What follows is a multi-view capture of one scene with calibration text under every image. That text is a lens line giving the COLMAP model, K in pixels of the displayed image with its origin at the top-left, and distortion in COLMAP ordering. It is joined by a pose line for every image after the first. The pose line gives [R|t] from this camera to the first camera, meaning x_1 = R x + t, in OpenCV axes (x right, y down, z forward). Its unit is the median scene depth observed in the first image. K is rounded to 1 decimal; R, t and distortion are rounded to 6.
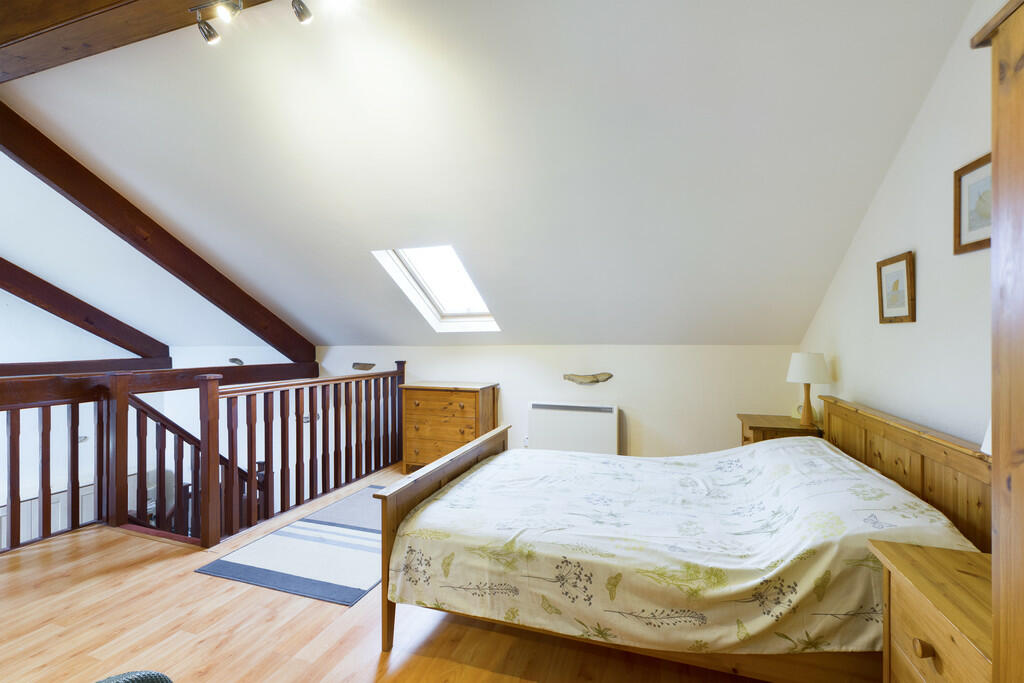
lens RADIAL K [[434.4, 0, 514.3], [0, 434.4, 340.9], [0, 0, 1]] dist [0.001018, 0.000599]
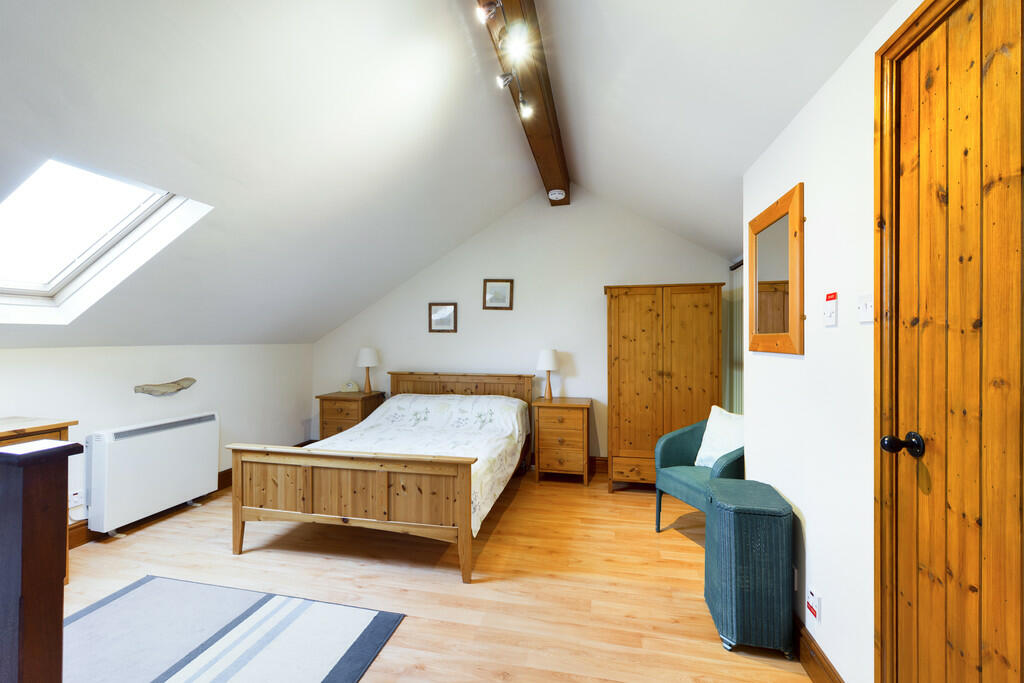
lens RADIAL K [[434.4, 0, 510.7], [0, 434.4, 338.9], [0, 0, 1]] dist [0.001018, 0.000599]
pose [[-0.104643, 0.002198, 0.994507, -0.711100], [0.001078, 0.999997, -0.002097, -0.001394], [-0.994509, 0.000853, -0.104645, 0.454794]]
